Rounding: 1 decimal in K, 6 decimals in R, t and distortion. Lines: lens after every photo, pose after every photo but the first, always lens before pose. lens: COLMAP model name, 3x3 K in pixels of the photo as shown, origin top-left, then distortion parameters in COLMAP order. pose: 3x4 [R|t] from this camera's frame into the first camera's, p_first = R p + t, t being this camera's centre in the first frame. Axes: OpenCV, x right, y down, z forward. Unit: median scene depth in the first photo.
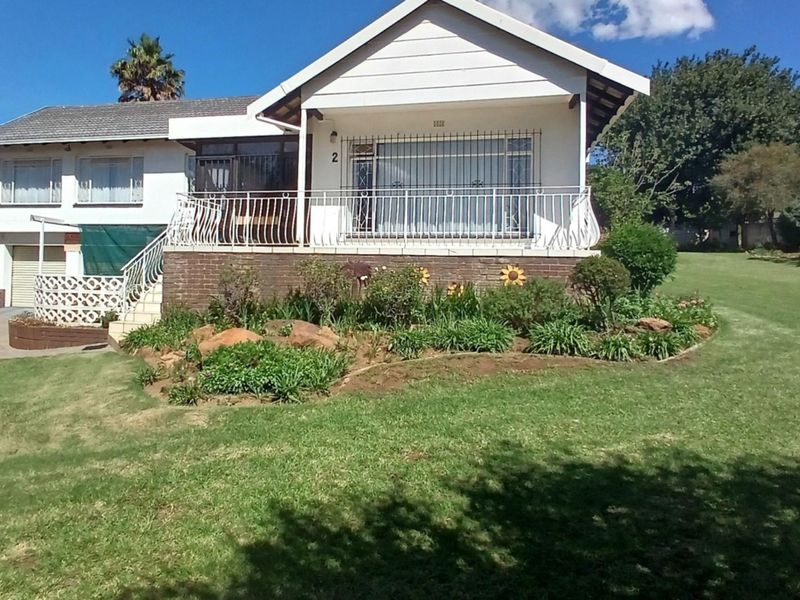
lens RADIAL K [[738.7, 0, 401.3], [0, 738.7, 294.3], [0, 0, 1]] dist [-0.048668, 0.000000]
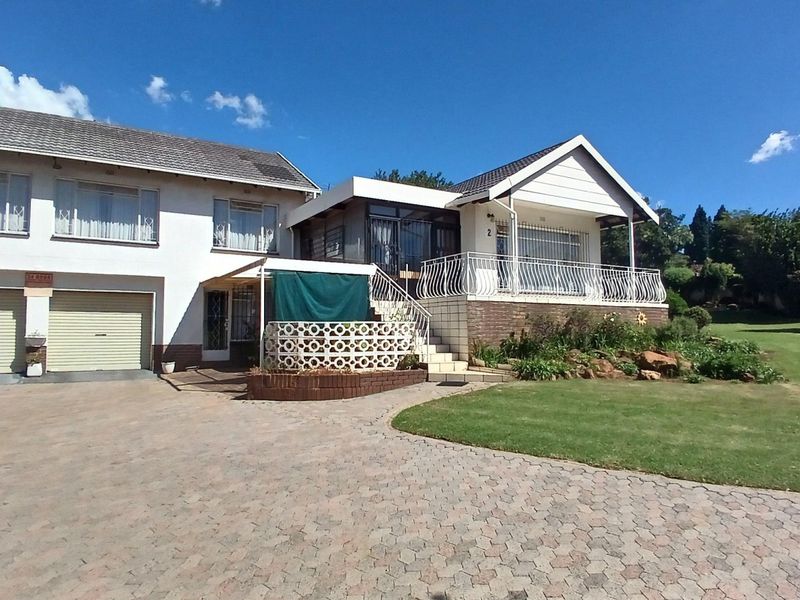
lens RADIAL K [[559.3, 0, 391.6], [0, 559.3, 299.5], [0, 0, 1]] dist [0.000906, -0.060383]
pose [[0.661221, 0.017892, 0.749977, -0.959660], [0.027159, 0.998489, -0.047765, -0.017375], [-0.749699, 0.051952, 0.659737, 0.451175]]
